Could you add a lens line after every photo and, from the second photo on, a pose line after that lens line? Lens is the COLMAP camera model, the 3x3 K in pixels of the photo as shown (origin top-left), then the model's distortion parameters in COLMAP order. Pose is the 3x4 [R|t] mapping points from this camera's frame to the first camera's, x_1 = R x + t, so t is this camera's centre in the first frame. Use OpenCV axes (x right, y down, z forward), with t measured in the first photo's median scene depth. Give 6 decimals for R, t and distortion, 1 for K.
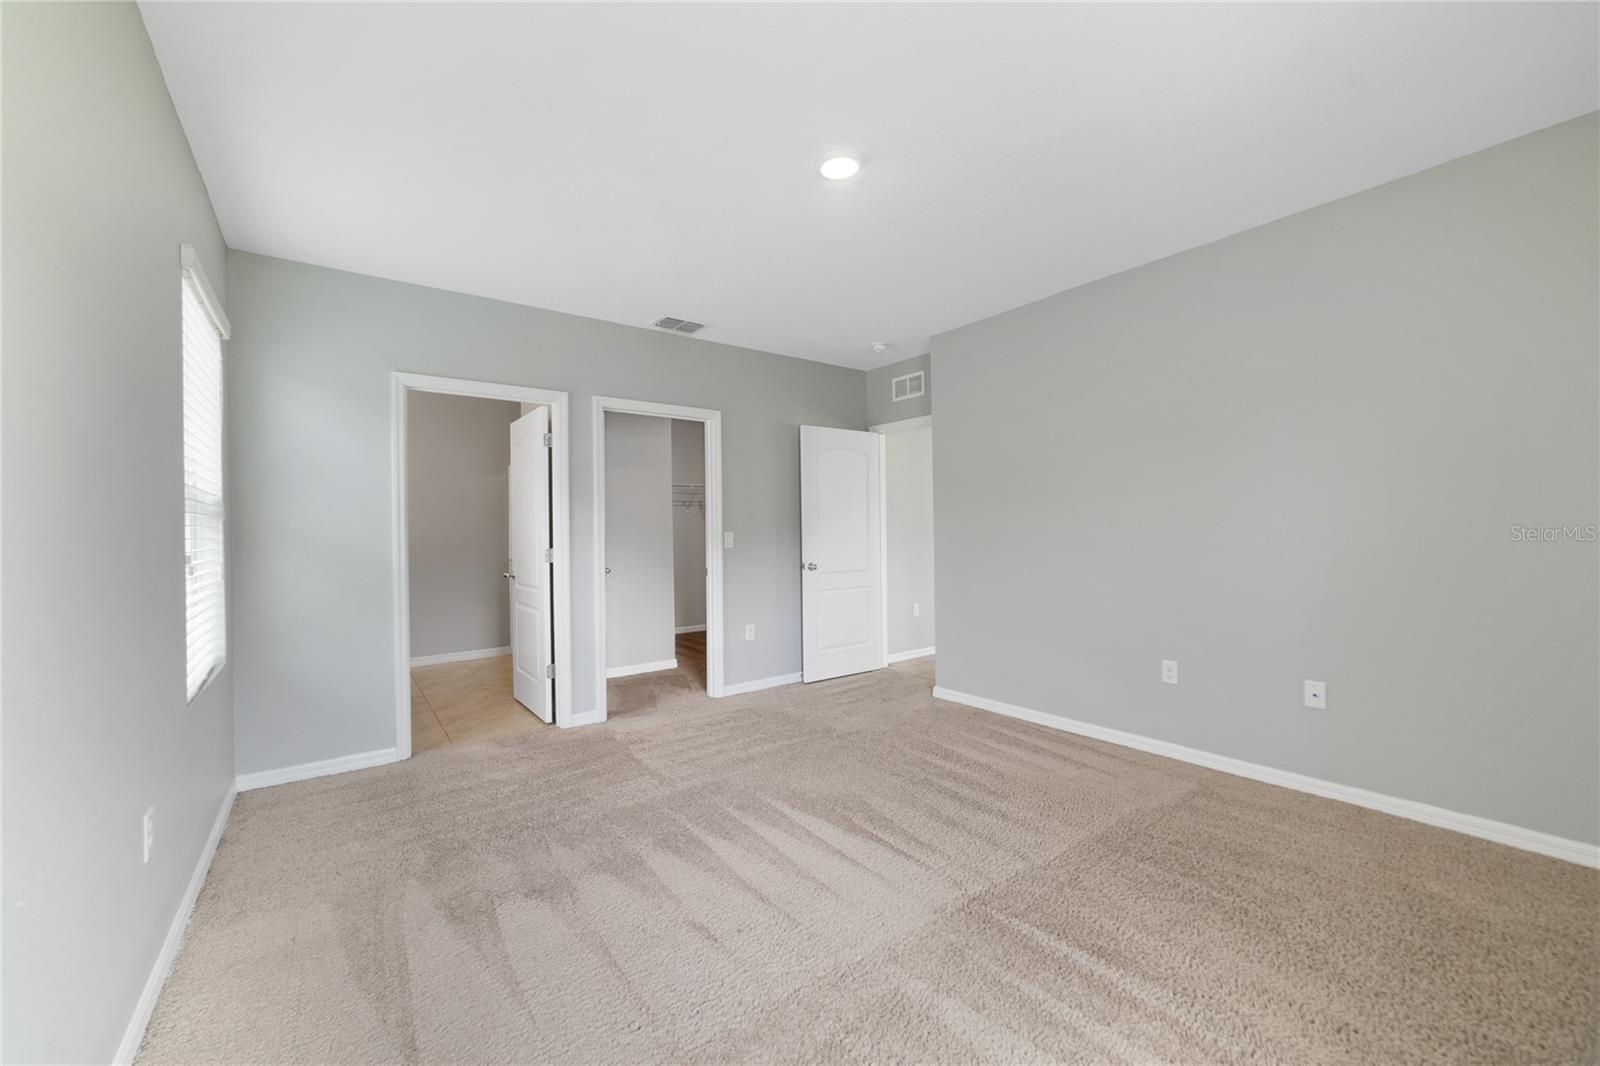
lens RADIAL K [[618.5, 0, 793.9], [0, 618.5, 528.5], [0, 0, 1]] dist [-0.014898, 0.003193]
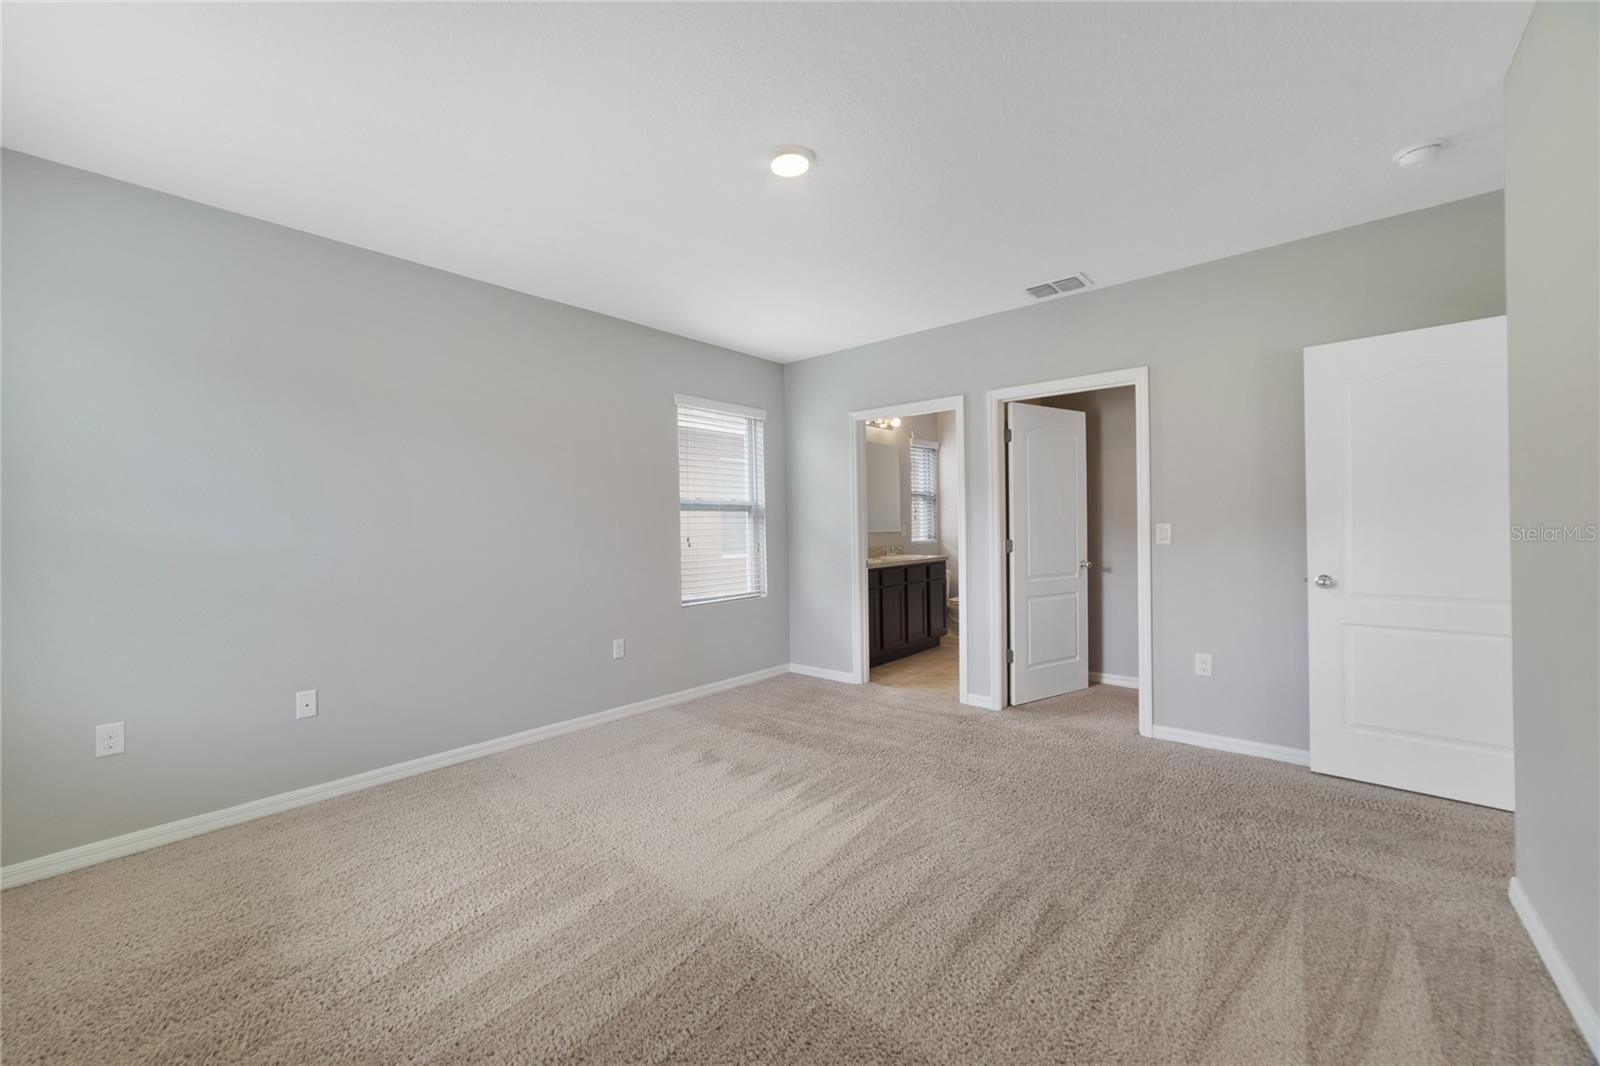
lens RADIAL K [[618.5, 0, 789.5], [0, 618.5, 531.9], [0, 0, 1]] dist [-0.014898, 0.003193]
pose [[0.200710, 0.014934, -0.979537, 0.584010], [0.016553, 0.999689, 0.018633, -0.006182], [0.979511, -0.019954, 0.200400, 0.440236]]
